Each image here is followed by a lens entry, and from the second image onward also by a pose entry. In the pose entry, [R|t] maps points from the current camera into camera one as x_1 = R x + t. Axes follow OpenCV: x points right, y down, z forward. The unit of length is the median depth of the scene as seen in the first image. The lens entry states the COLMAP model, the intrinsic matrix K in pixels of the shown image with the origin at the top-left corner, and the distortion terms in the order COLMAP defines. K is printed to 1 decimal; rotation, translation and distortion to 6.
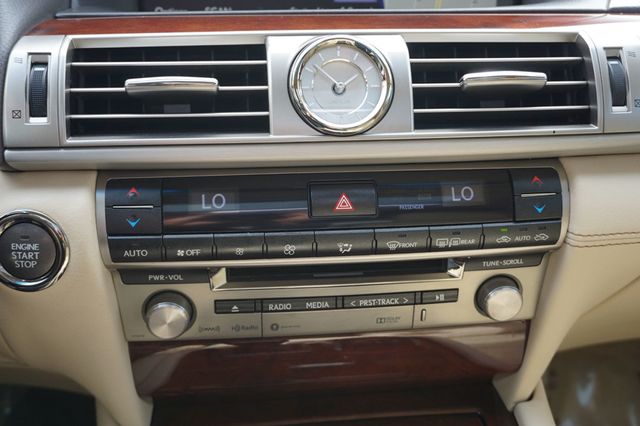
lens RADIAL K [[666.8, 0, 320.0], [0, 666.8, 213.0], [0, 0, 1]] dist [-0.000528, 0.001605]
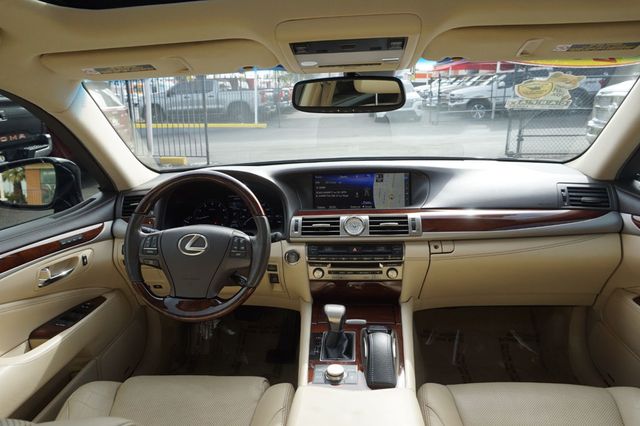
lens RADIAL K [[450.8, 0, 320.0], [0, 450.8, 213.0], [0, 0, 1]] dist [-0.033580, 0.007659]
pose [[0.978622, -0.002458, -0.205650, 0.449851], [-0.039682, 0.978882, -0.200537, 0.381256], [0.201801, 0.204411, 0.957858, -2.185325]]
